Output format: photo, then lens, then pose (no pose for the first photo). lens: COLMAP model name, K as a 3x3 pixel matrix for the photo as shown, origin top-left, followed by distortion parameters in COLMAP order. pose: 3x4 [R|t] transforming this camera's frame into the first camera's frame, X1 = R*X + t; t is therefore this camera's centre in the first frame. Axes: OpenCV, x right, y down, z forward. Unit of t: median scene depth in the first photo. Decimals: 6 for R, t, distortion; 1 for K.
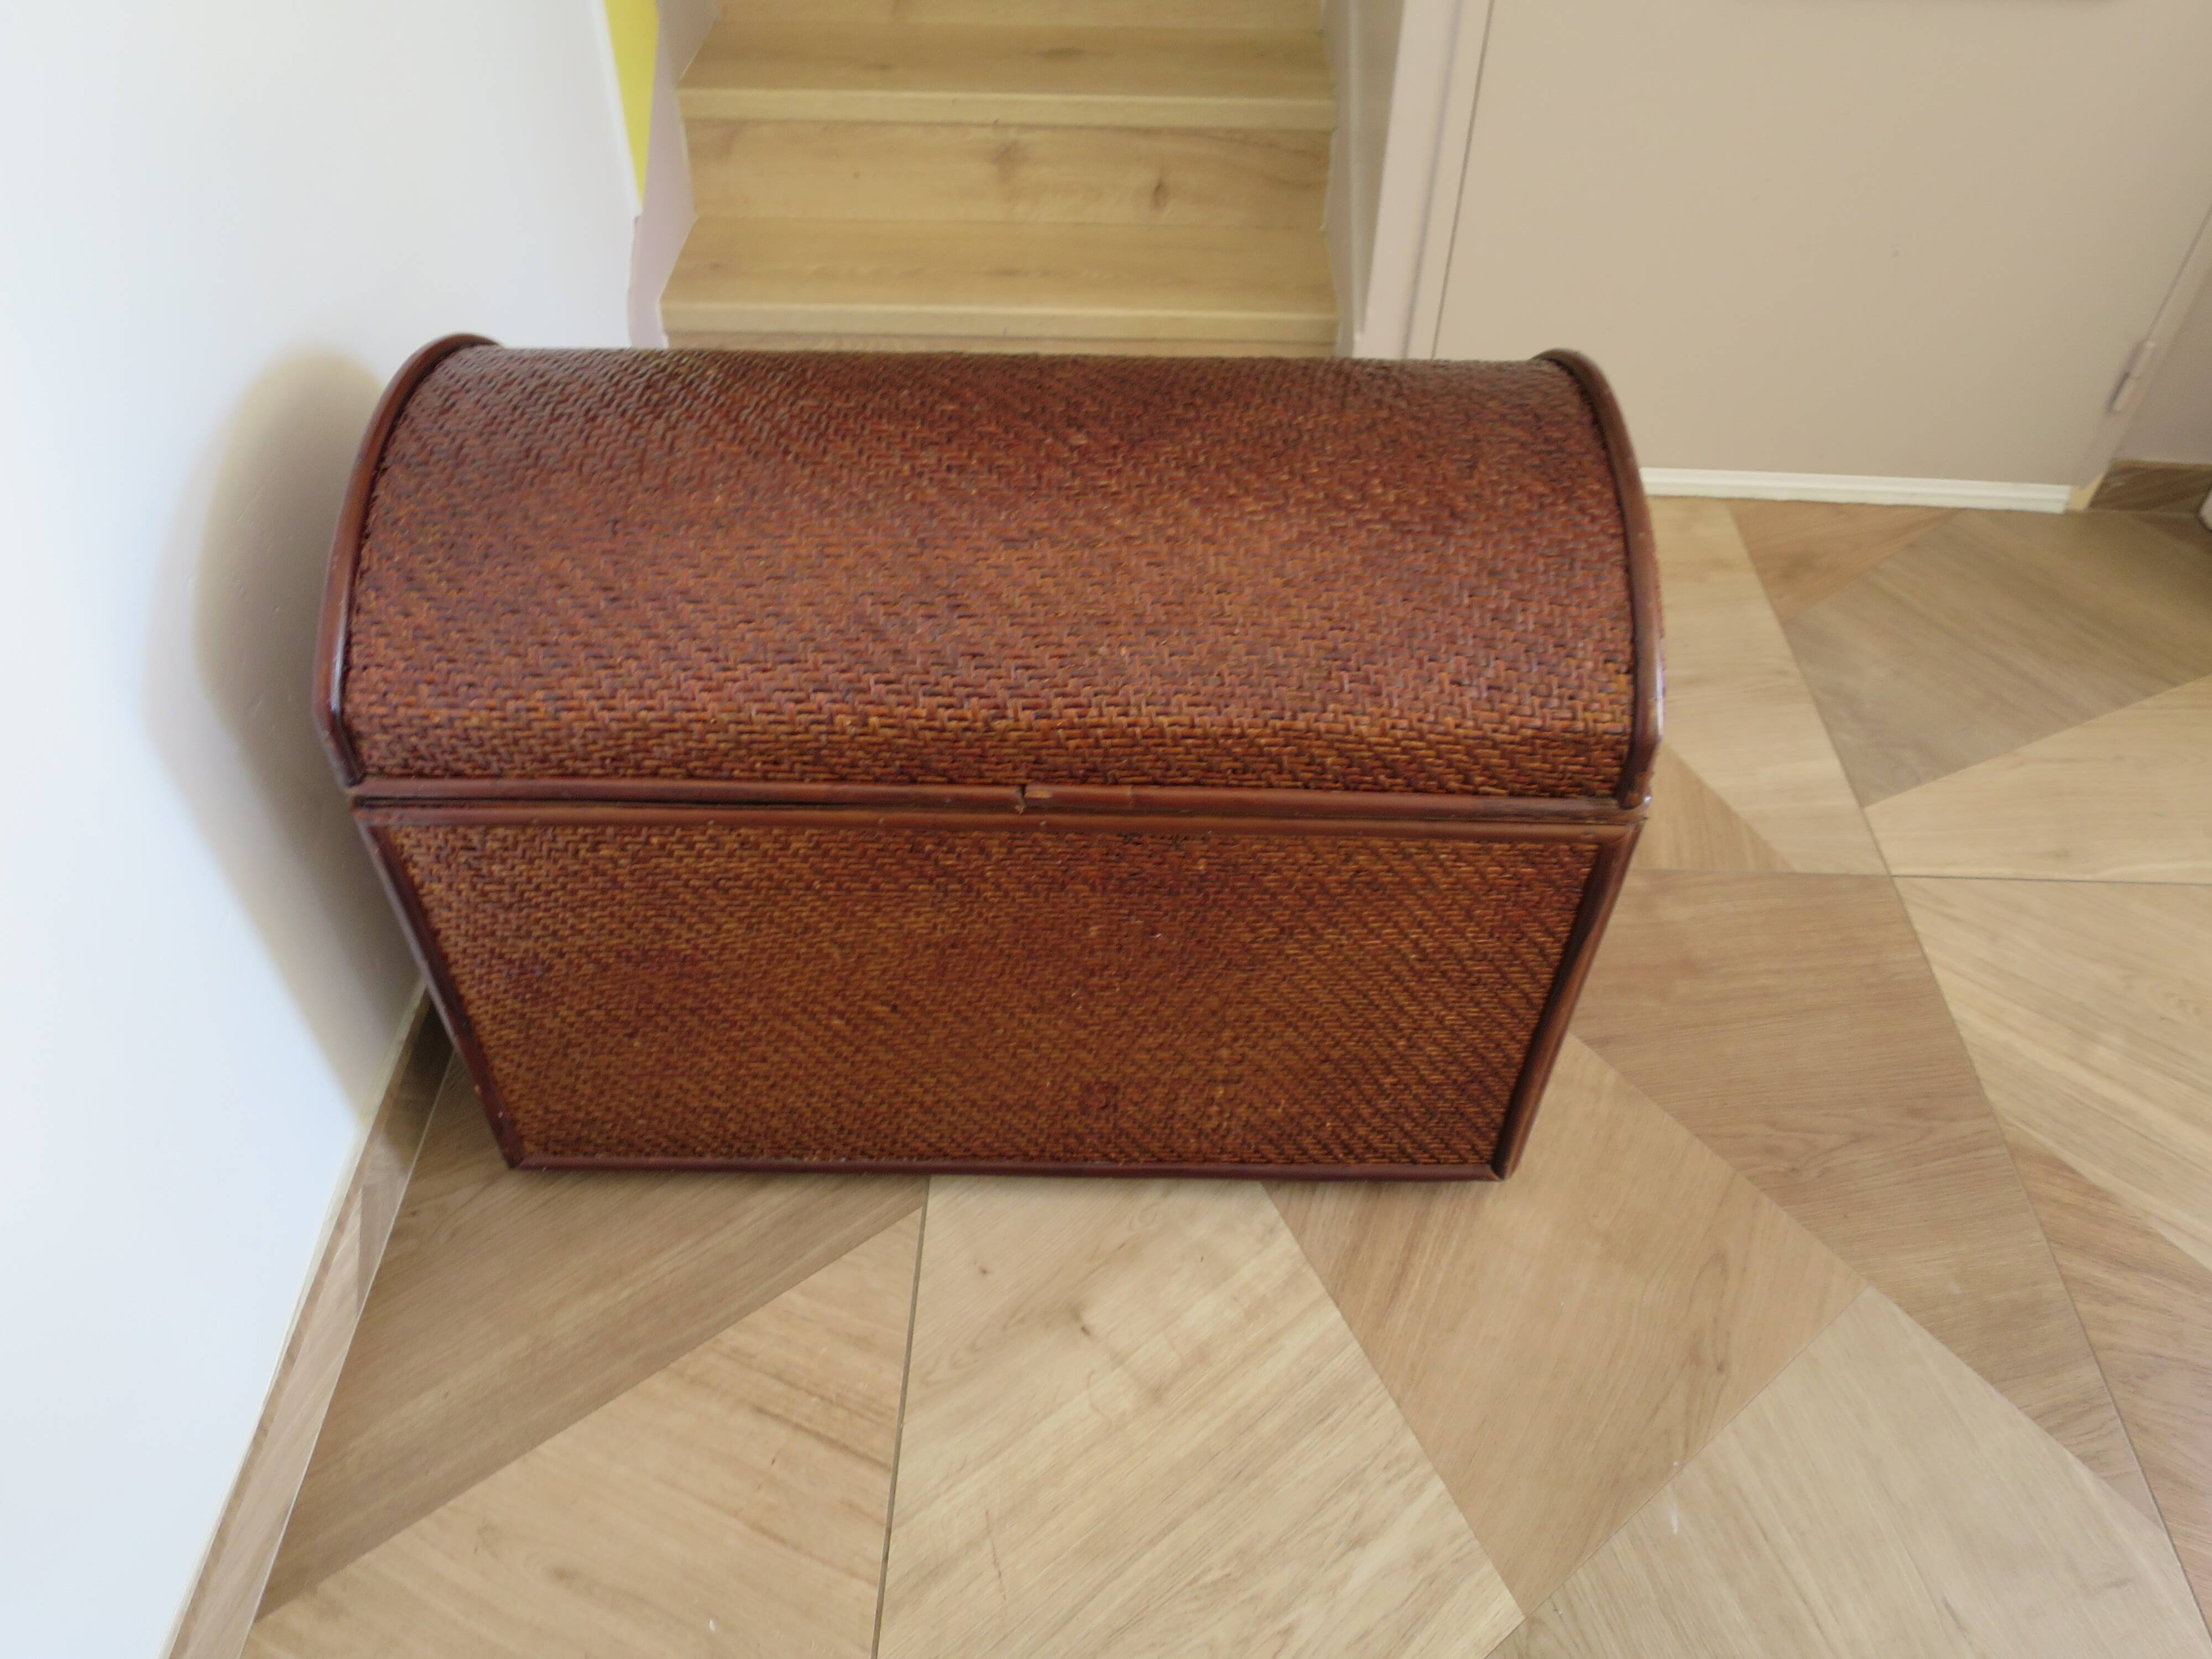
lens RADIAL K [[1591.2, 0, 1105.2], [0, 1591.2, 830.7], [0, 0, 1]] dist [-0.048093, 0.012268]
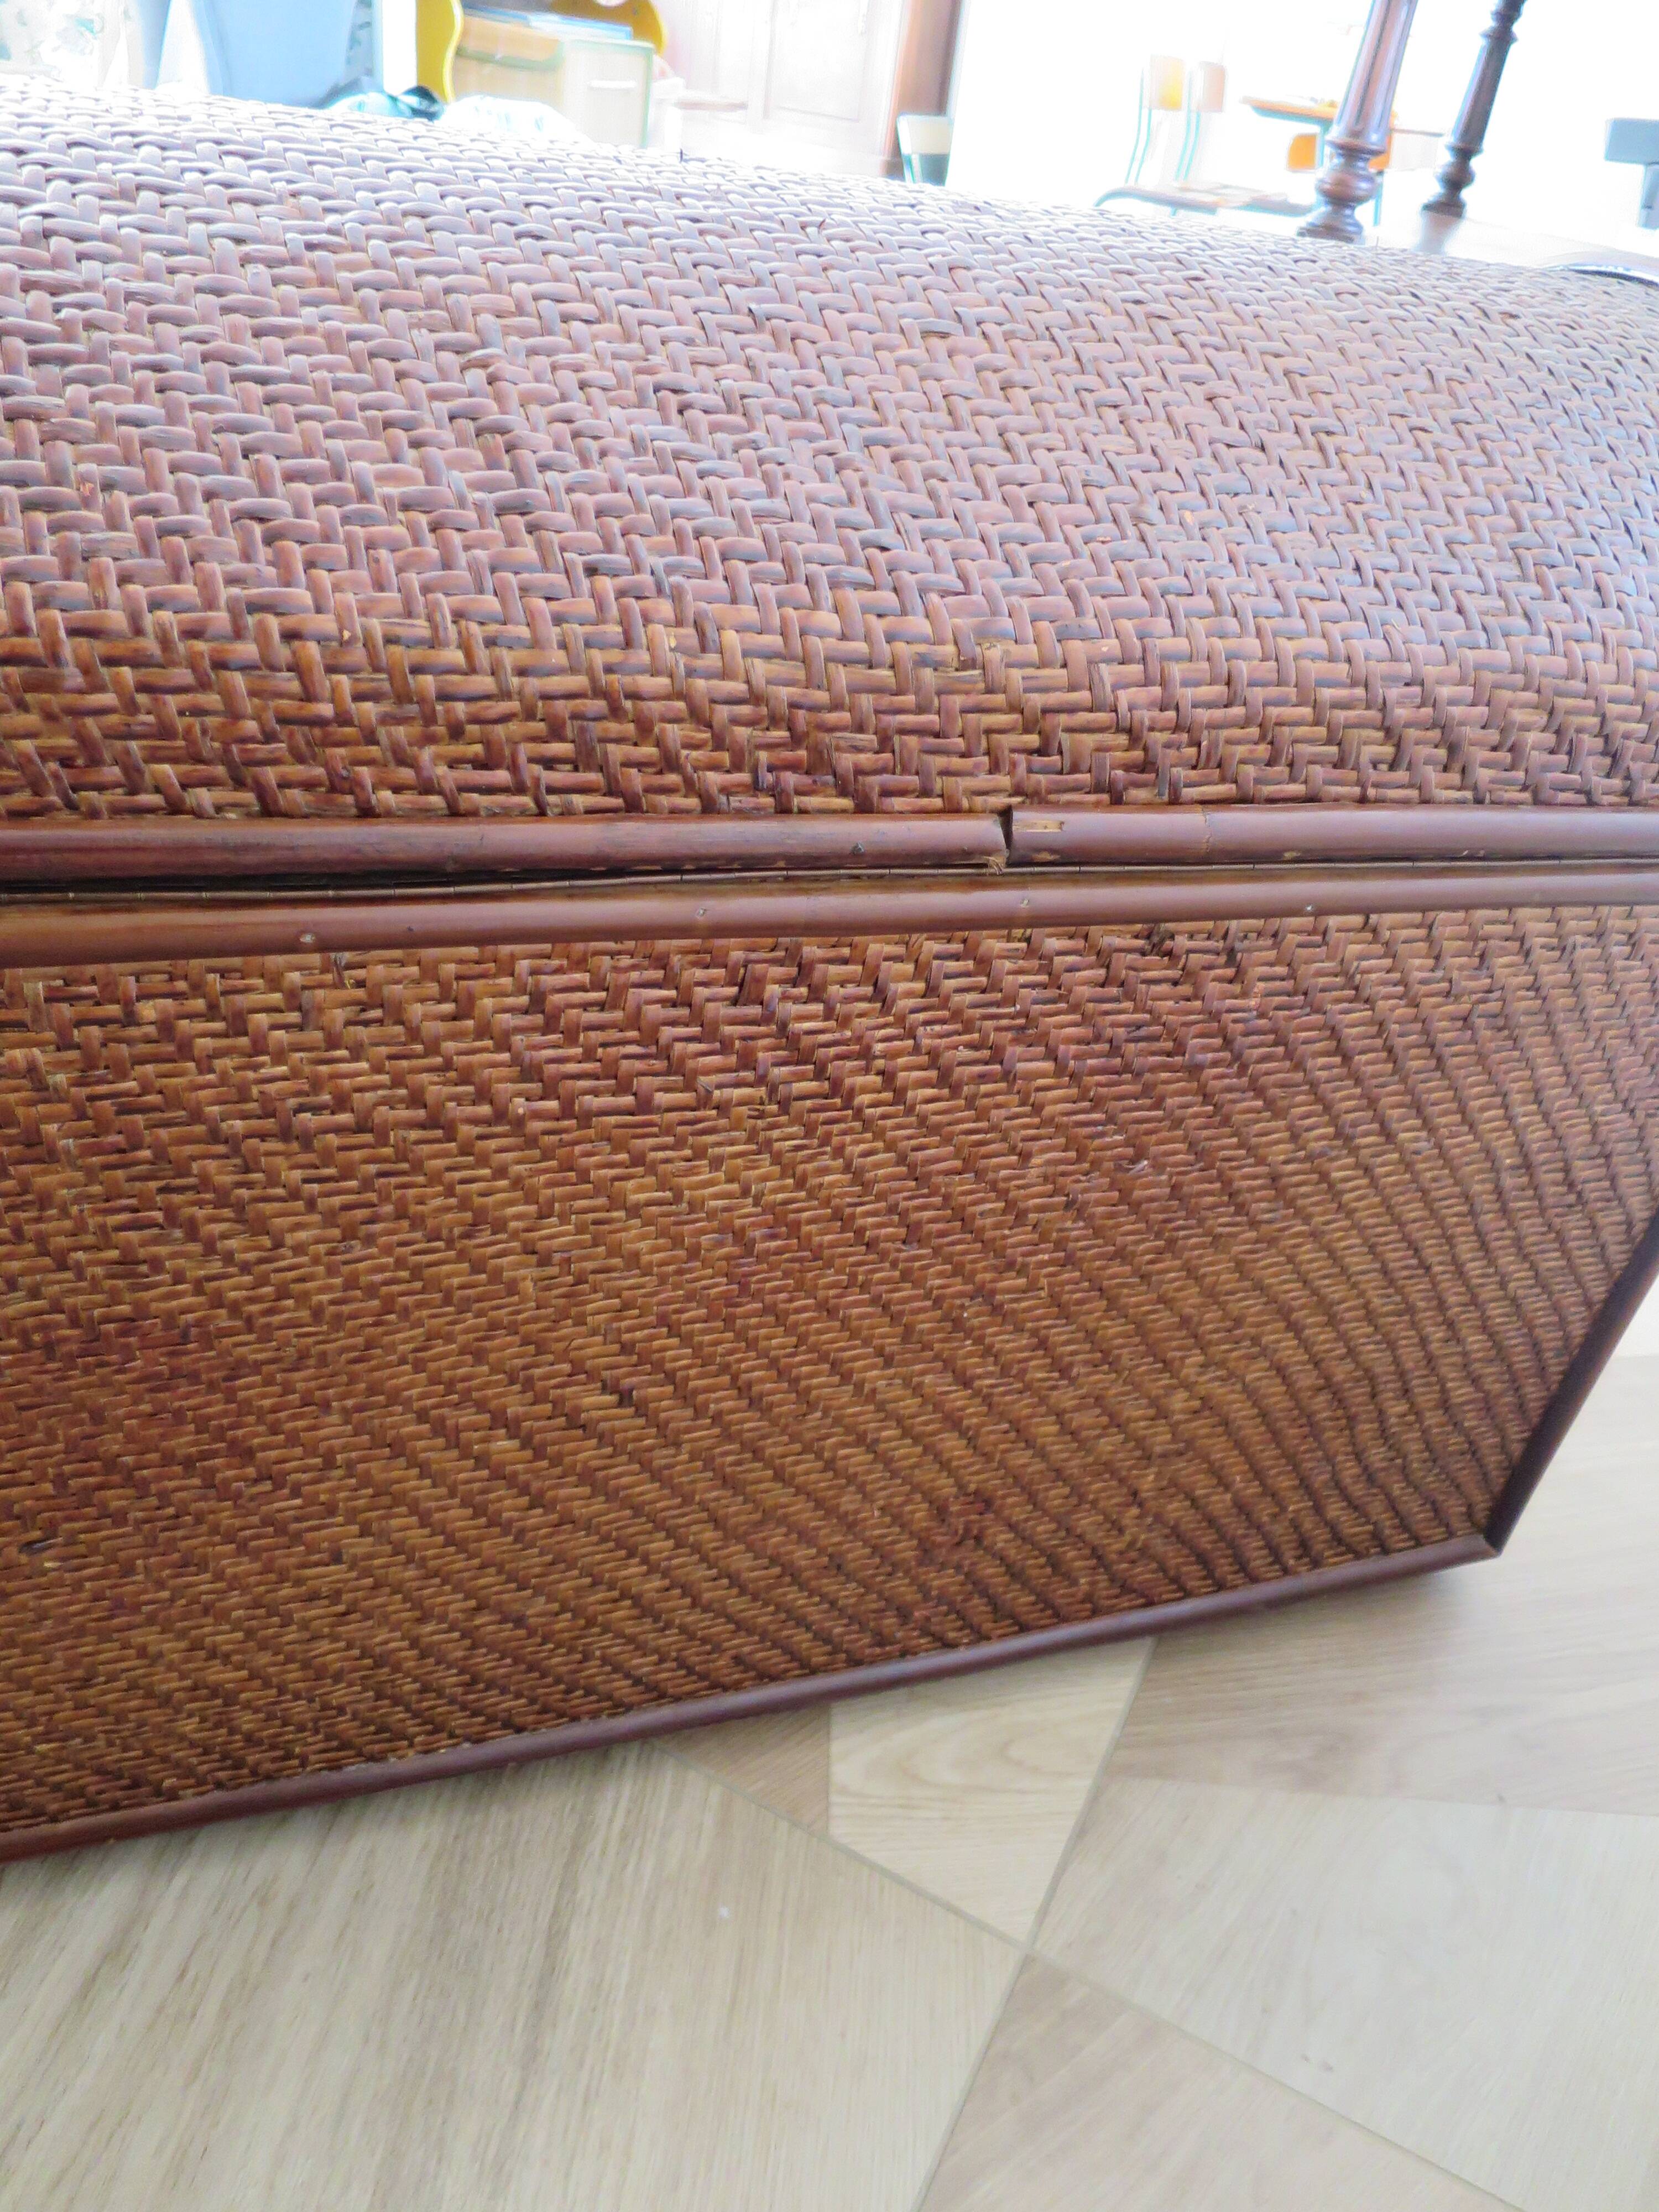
lens RADIAL K [[1591.2, 0, 835.3], [0, 1591.2, 1098.1], [0, 0, 1]] dist [-0.048093, 0.012268]
pose [[0.941741, -0.086093, 0.325132, -0.220402], [0.137141, 0.980966, -0.137474, 0.096693], [-0.307108, 0.174054, 0.935623, 0.492253]]
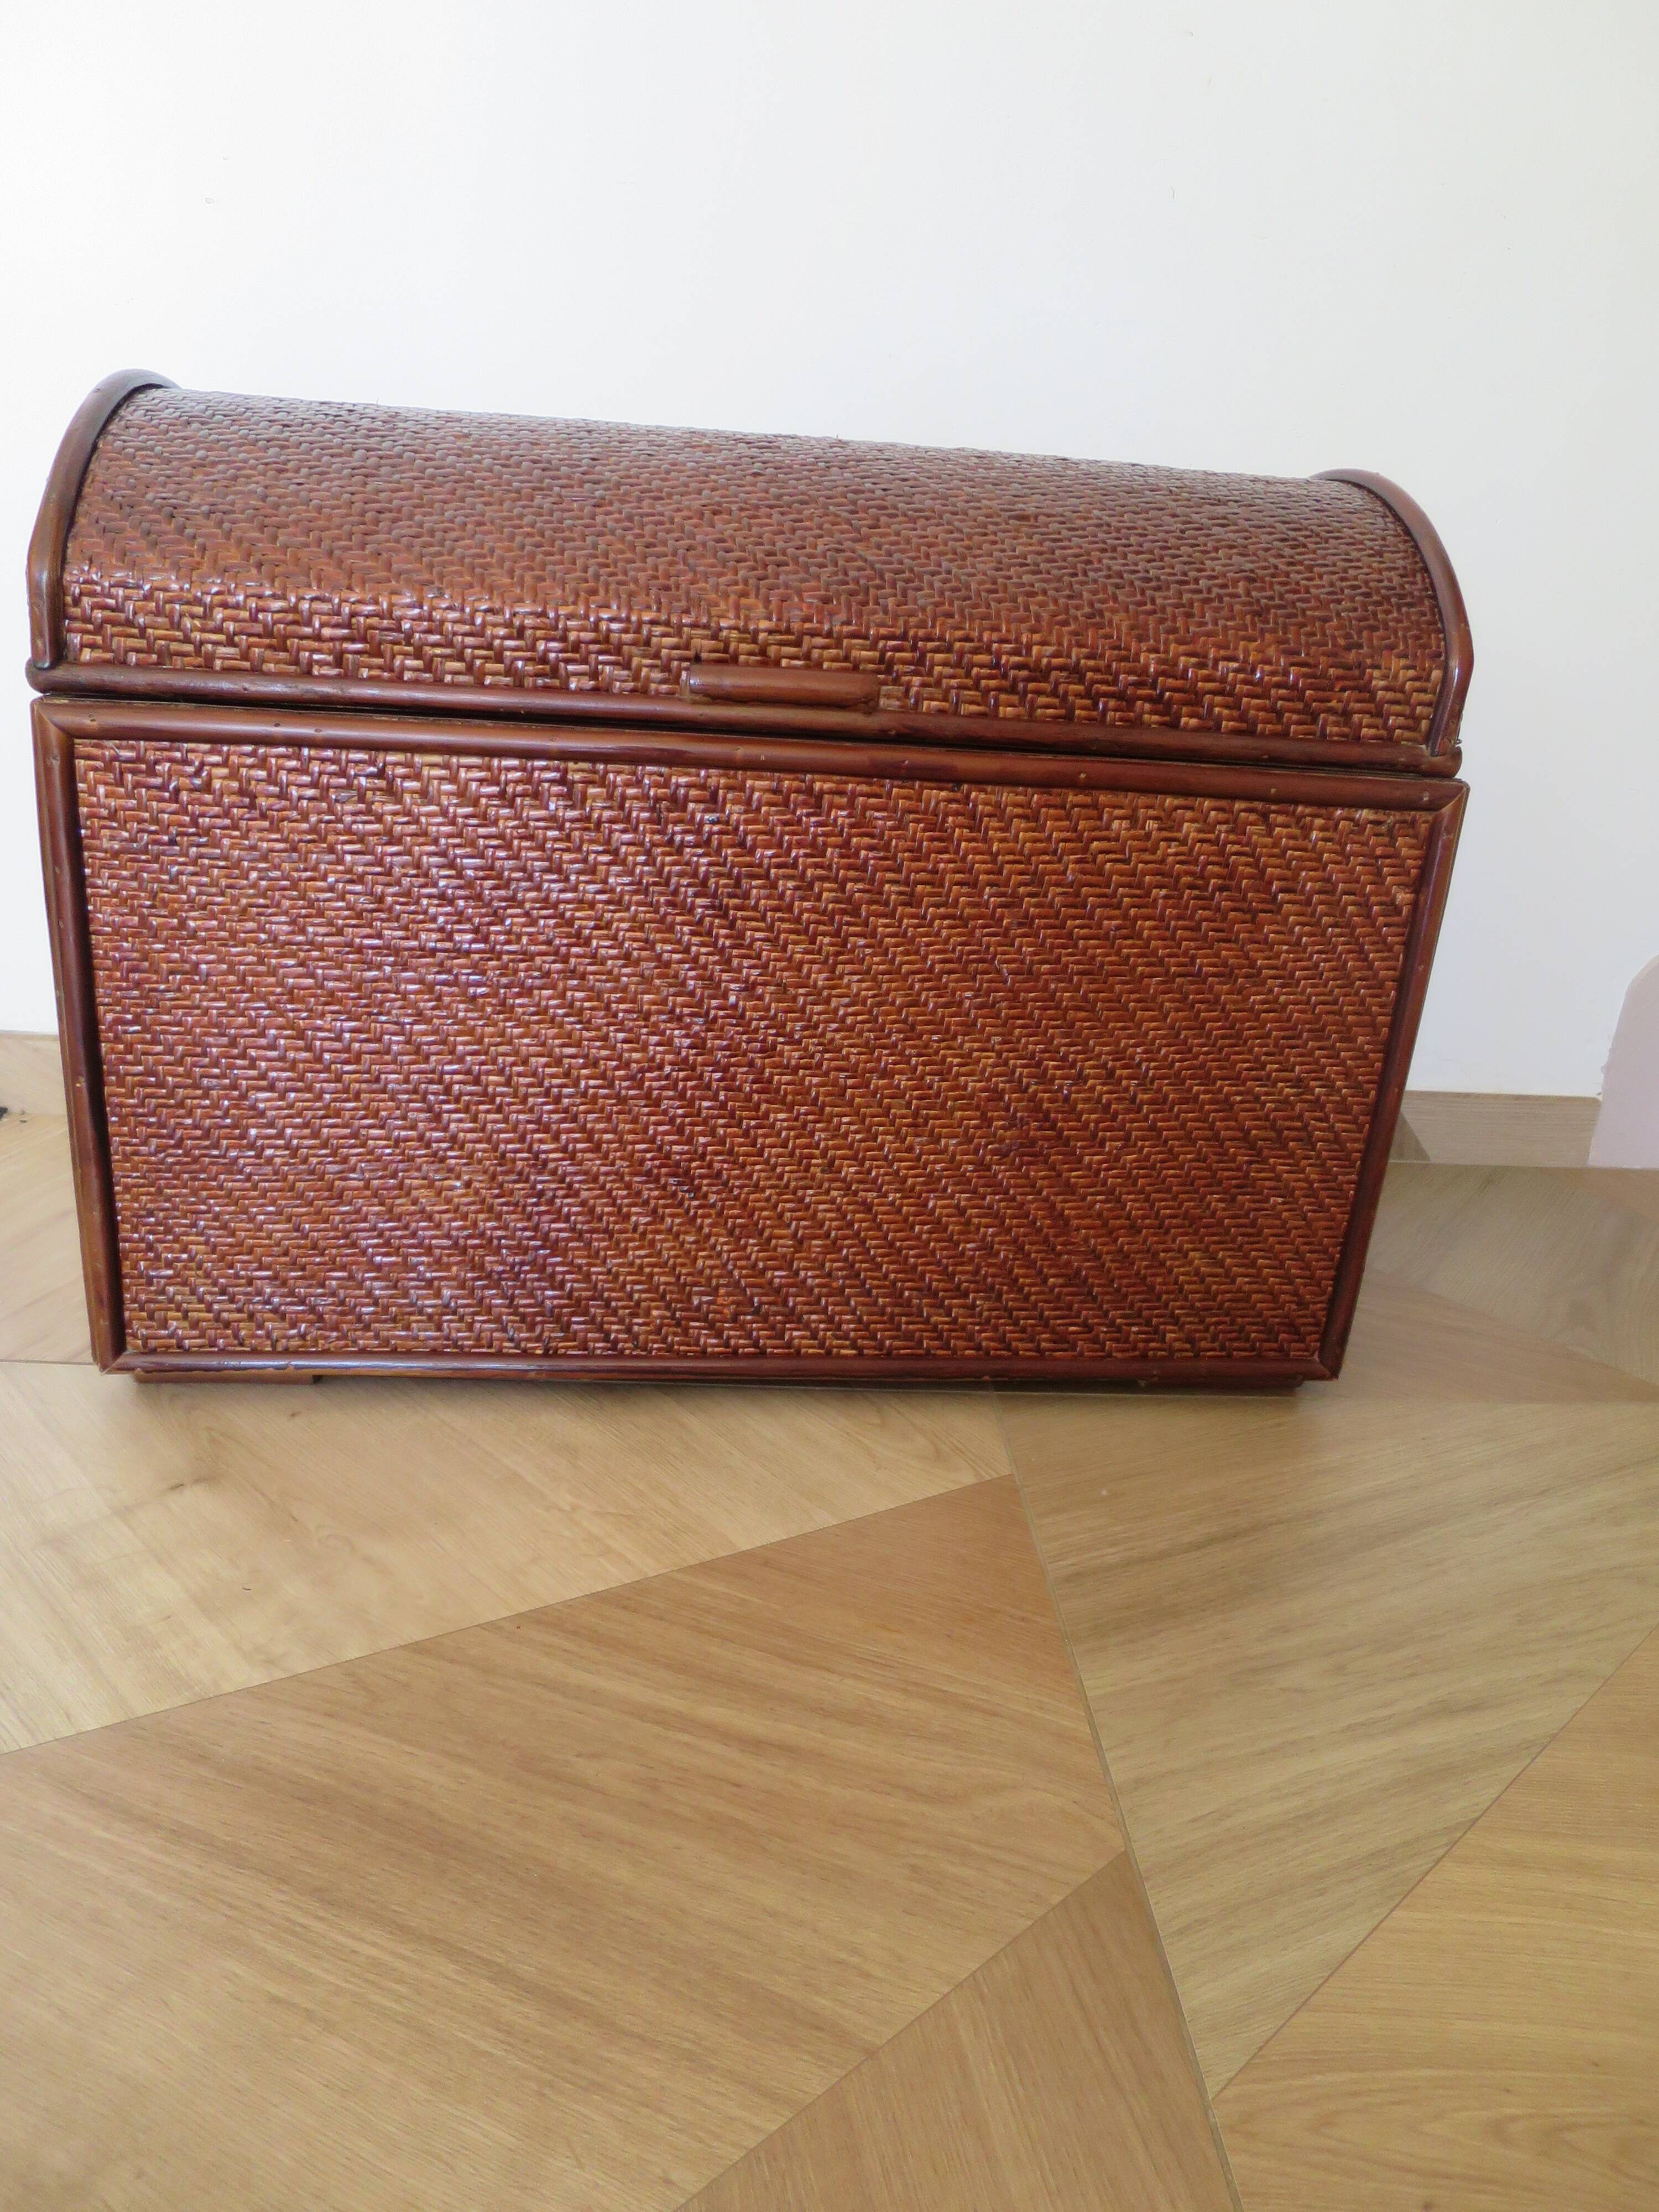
lens RADIAL K [[1591.2, 0, 827.2], [0, 1591.2, 1111.7], [0, 0, 1]] dist [-0.048093, 0.012268]
pose [[0.088759, 0.353693, -0.931141, 0.690460], [-0.759799, 0.628525, 0.166318, -0.169145], [0.644071, 0.692717, 0.324523, 0.875116]]
